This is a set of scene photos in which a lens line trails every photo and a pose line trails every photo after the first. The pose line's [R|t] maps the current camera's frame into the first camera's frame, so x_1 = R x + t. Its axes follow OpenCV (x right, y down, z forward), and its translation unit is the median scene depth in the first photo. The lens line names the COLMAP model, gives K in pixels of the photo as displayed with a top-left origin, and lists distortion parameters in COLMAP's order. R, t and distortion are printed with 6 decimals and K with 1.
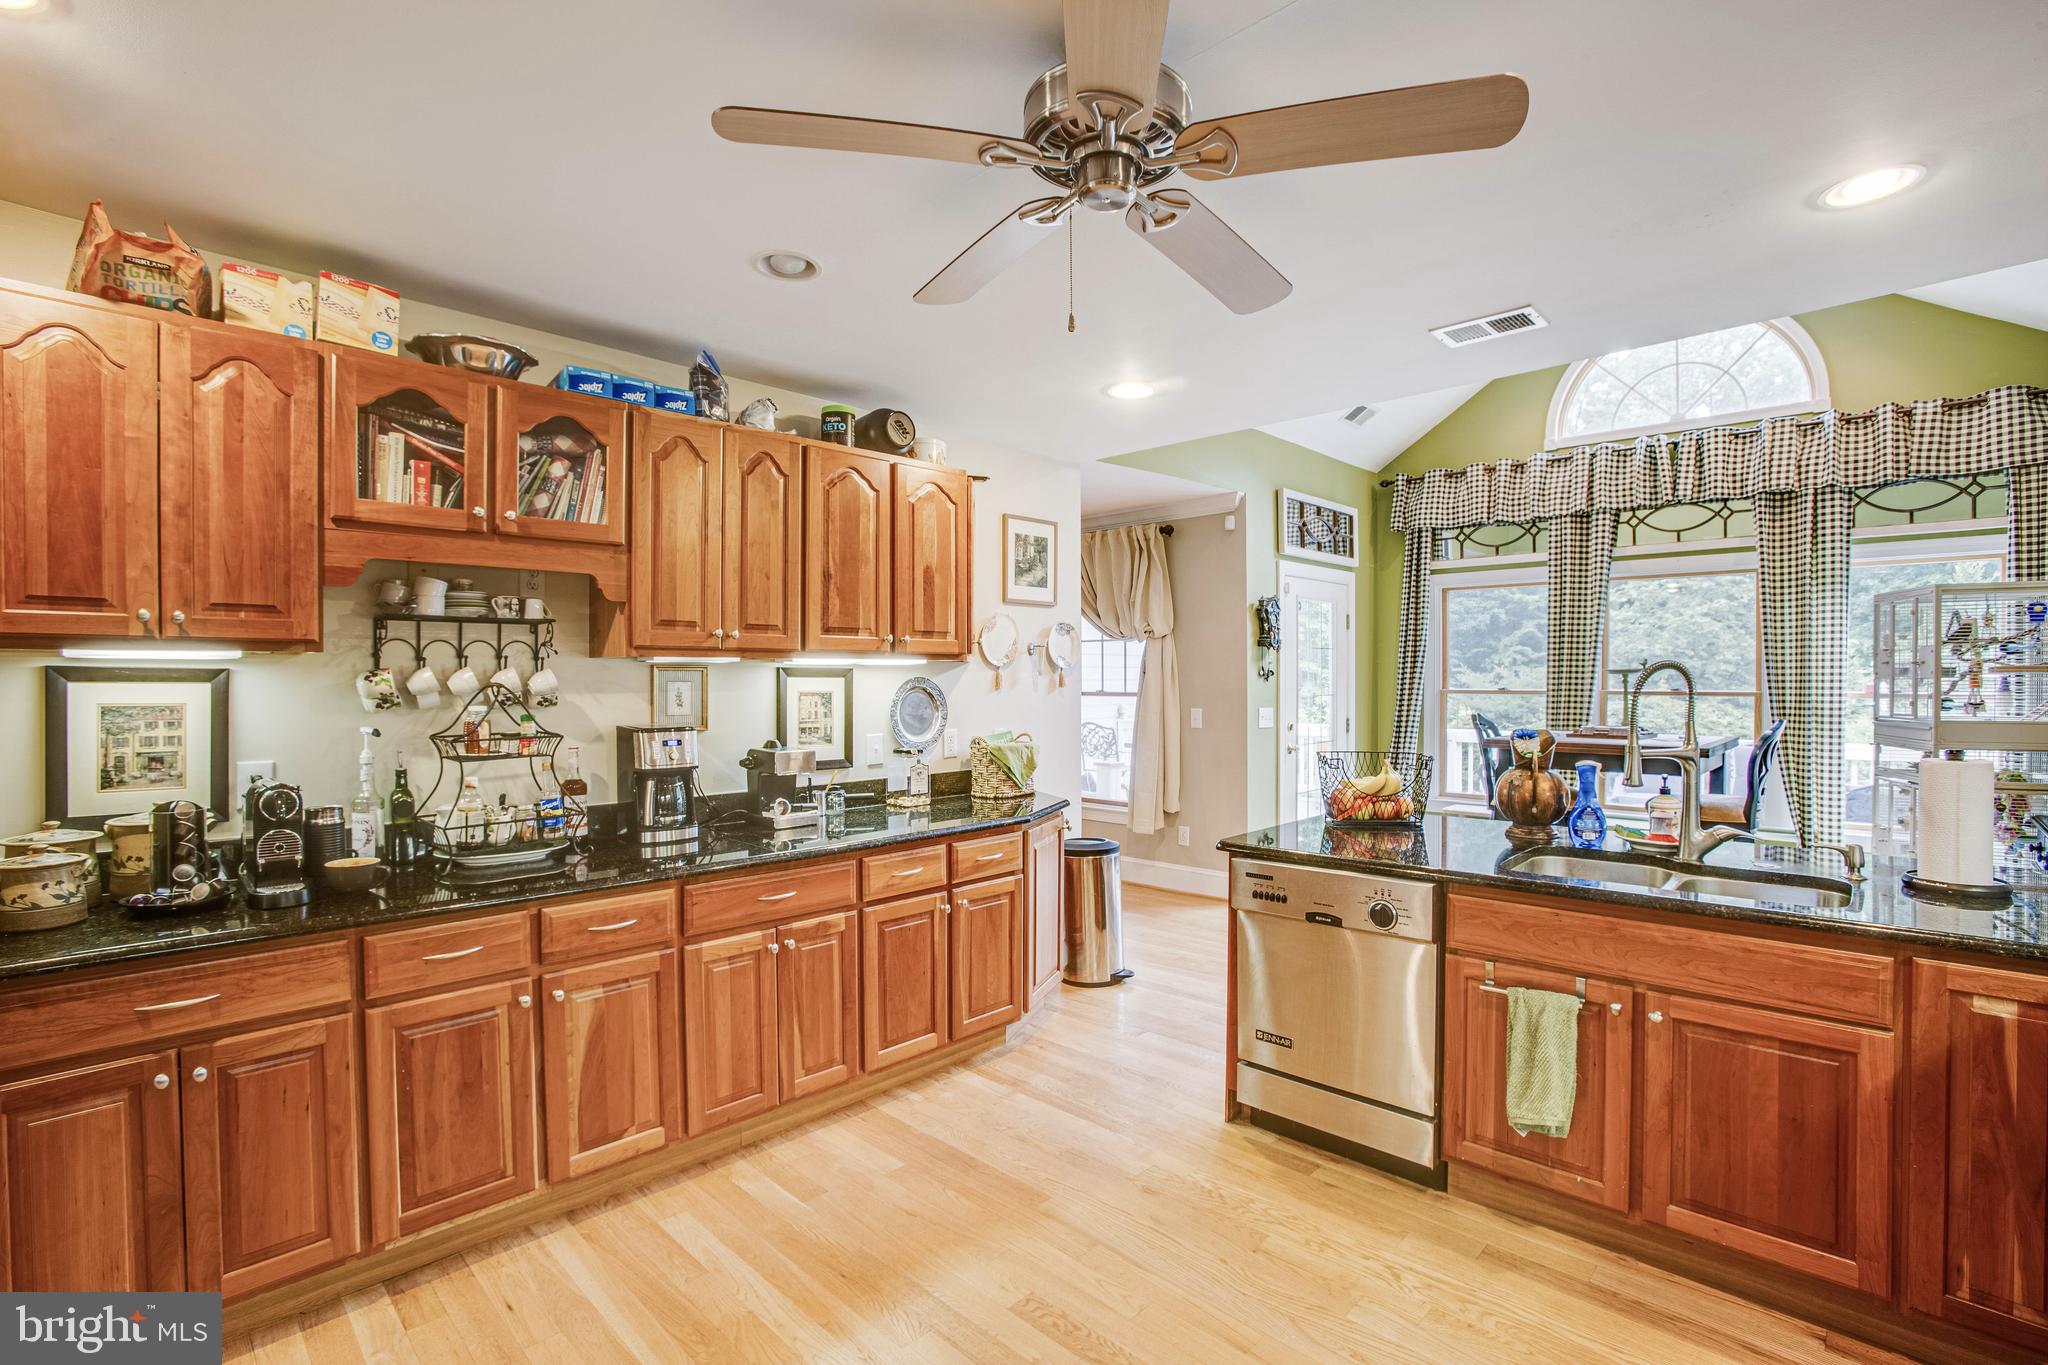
lens RADIAL K [[946.8, 0, 1026.8], [0, 946.8, 689.8], [0, 0, 1]] dist [-0.053418, 0.020124]
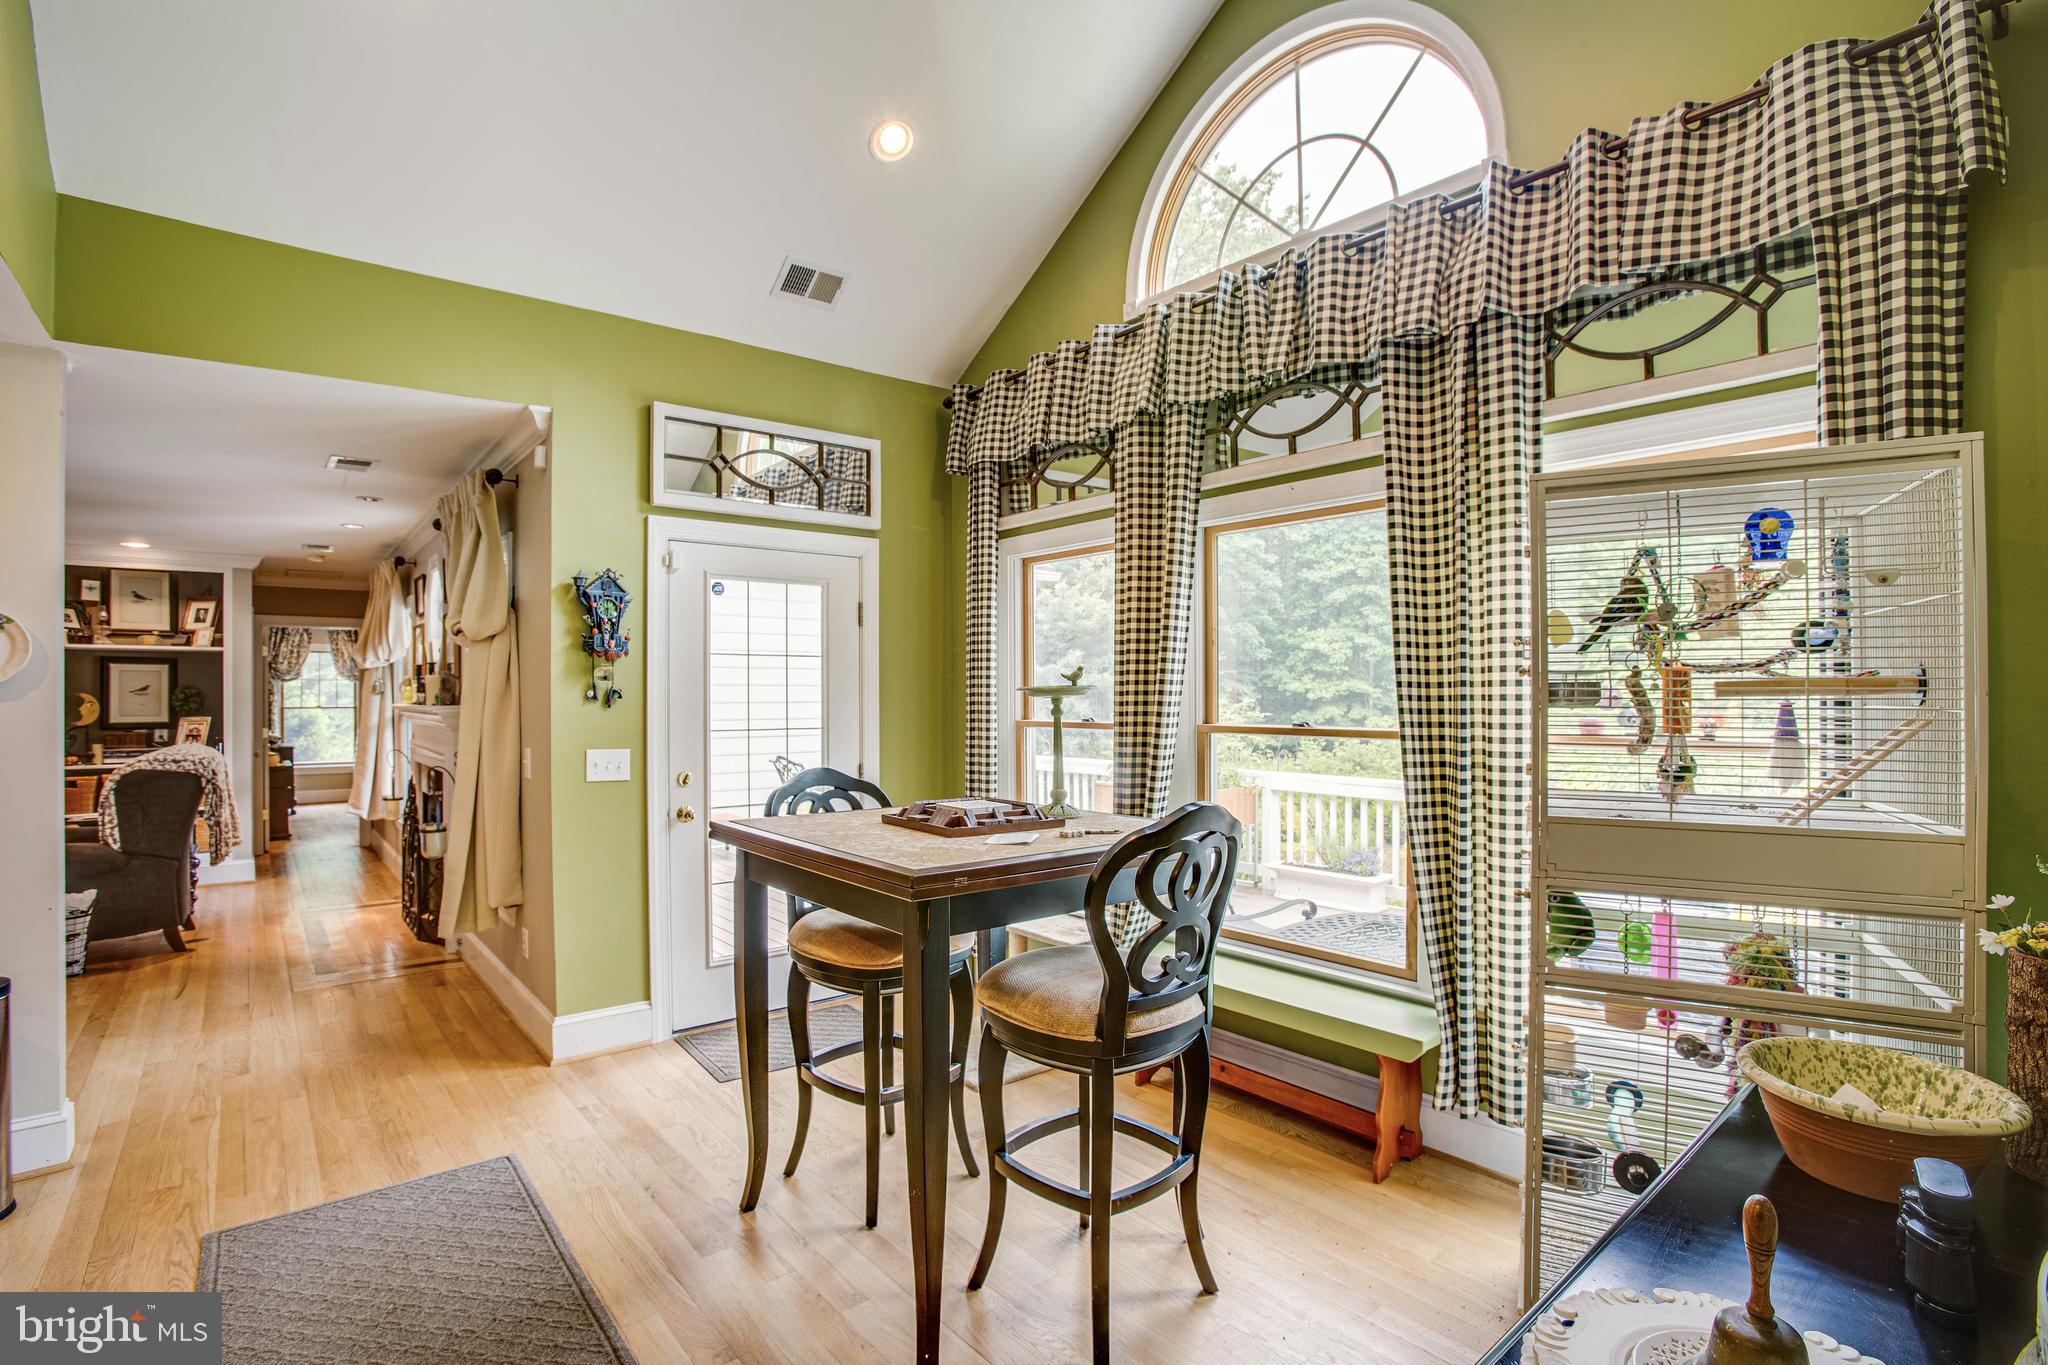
lens RADIAL K [[969.2, 0, 986.1], [0, 969.2, 688.9], [0, 0, 1]] dist [-0.064606, 0.023408]
pose [[0.991656, -0.002273, -0.128895, 0.709299], [0.000216, 0.999872, -0.015974, -0.013237], [0.128915, 0.015813, 0.991530, 0.489376]]
